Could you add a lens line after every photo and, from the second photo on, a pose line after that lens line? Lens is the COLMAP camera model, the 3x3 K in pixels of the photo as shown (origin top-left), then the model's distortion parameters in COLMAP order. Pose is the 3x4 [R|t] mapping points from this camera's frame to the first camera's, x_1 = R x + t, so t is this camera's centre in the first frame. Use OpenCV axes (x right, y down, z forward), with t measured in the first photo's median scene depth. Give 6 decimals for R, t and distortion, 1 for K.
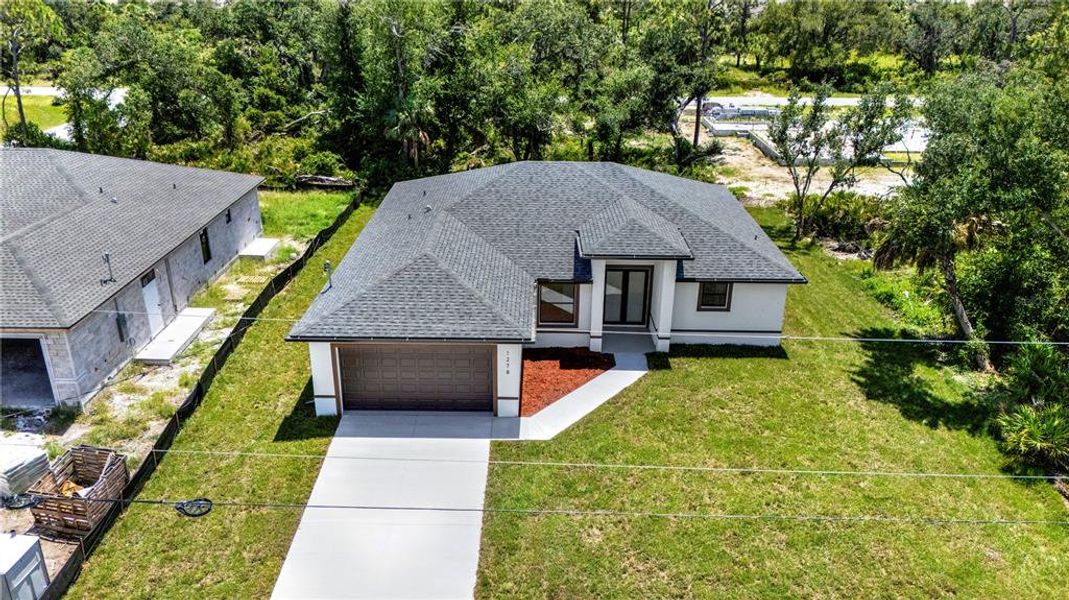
lens RADIAL K [[836.8, 0, 534.5], [0, 836.8, 300.0], [0, 0, 1]] dist [0.081767, -0.110709]
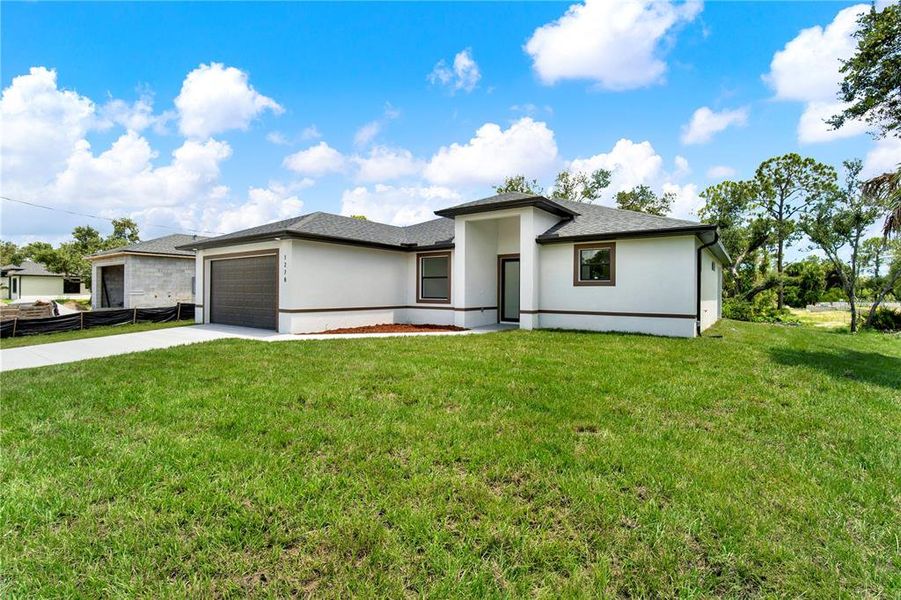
lens RADIAL K [[419.0, 0, 450.5], [0, 419.0, 300.0], [0, 0, 1]] dist [-0.004617, -0.000607]
pose [[0.813484, 0.005845, -0.581558, 0.338919], [-0.225757, 0.924713, -0.306496, 0.180622], [0.535983, 0.380621, 0.753558, 0.648748]]
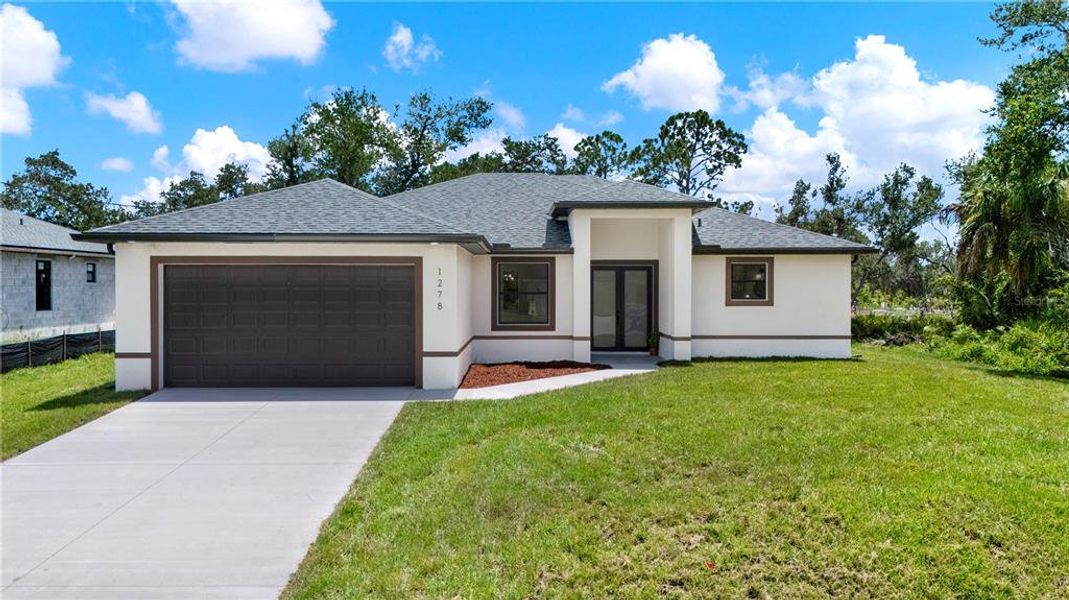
lens RADIAL K [[836.8, 0, 534.5], [0, 836.8, 300.0], [0, 0, 1]] dist [0.081767, -0.110709]
pose [[0.999638, -0.011287, 0.024403, 0.019540], [0.019620, 0.926813, -0.375010, 0.270585], [-0.018384, 0.375353, 0.926699, 0.367562]]
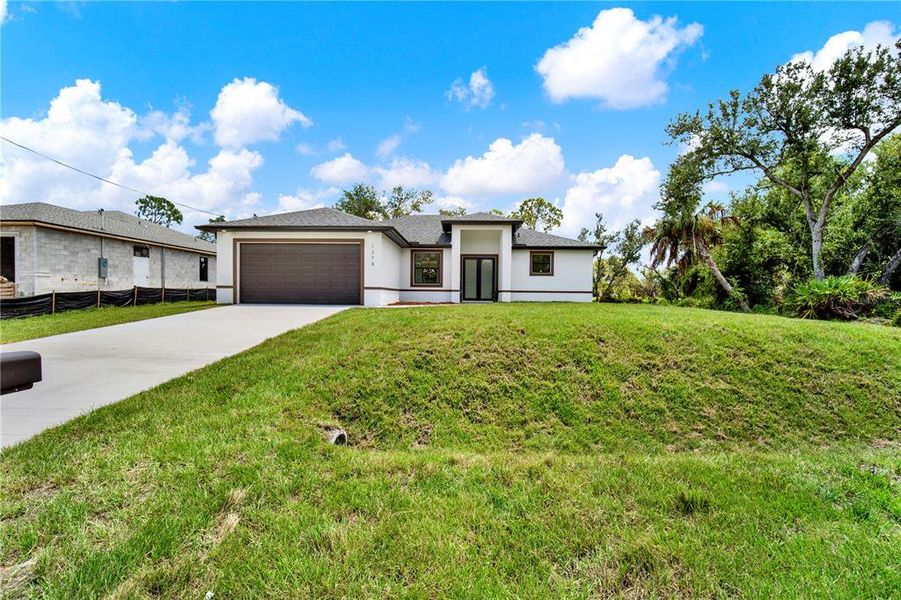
lens RADIAL K [[419.0, 0, 450.5], [0, 419.0, 300.0], [0, 0, 1]] dist [-0.004617, -0.000607]
pose [[0.999807, 0.000721, -0.019651, 0.080037], [-0.008206, 0.923442, -0.383650, 0.317391], [0.017870, 0.383737, 0.923270, 0.393523]]
